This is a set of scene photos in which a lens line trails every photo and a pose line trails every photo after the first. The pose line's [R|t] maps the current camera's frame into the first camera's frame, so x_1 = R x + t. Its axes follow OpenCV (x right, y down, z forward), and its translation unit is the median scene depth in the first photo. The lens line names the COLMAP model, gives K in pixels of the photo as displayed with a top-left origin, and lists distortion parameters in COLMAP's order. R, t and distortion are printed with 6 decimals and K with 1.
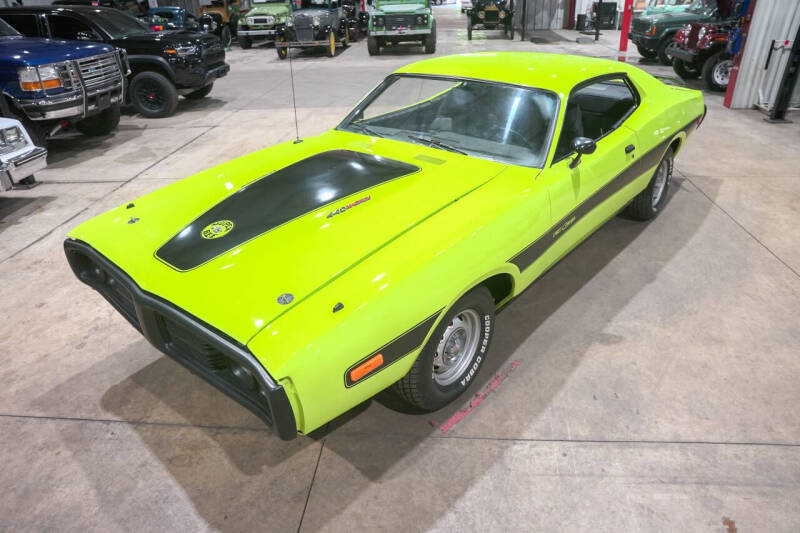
lens RADIAL K [[547.9, 0, 402.3], [0, 547.9, 268.4], [0, 0, 1]] dist [-0.141234, 0.111742]
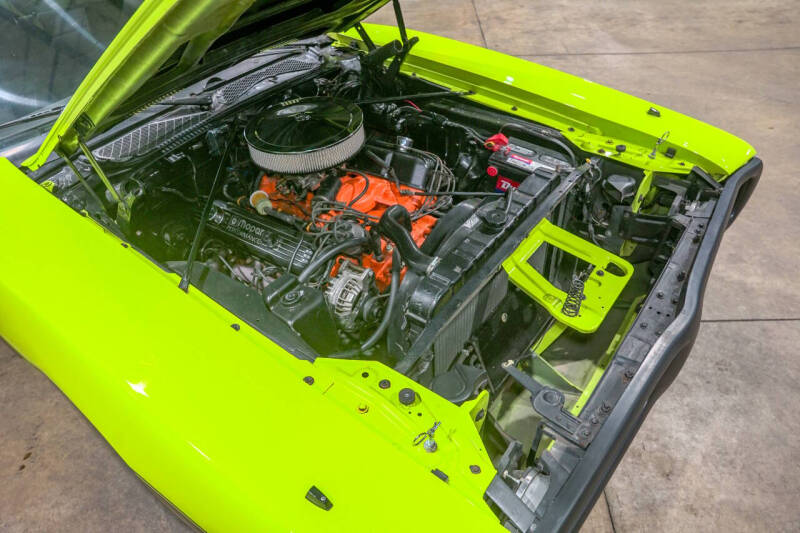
lens RADIAL K [[547.9, 0, 402.3], [0, 547.9, 268.4], [0, 0, 1]] dist [-0.141234, 0.111742]
pose [[-0.054772, -0.635583, 0.770087, -0.692091], [0.515342, 0.642591, 0.567009, -0.358382], [-0.855232, 0.427914, 0.292347, 0.857498]]
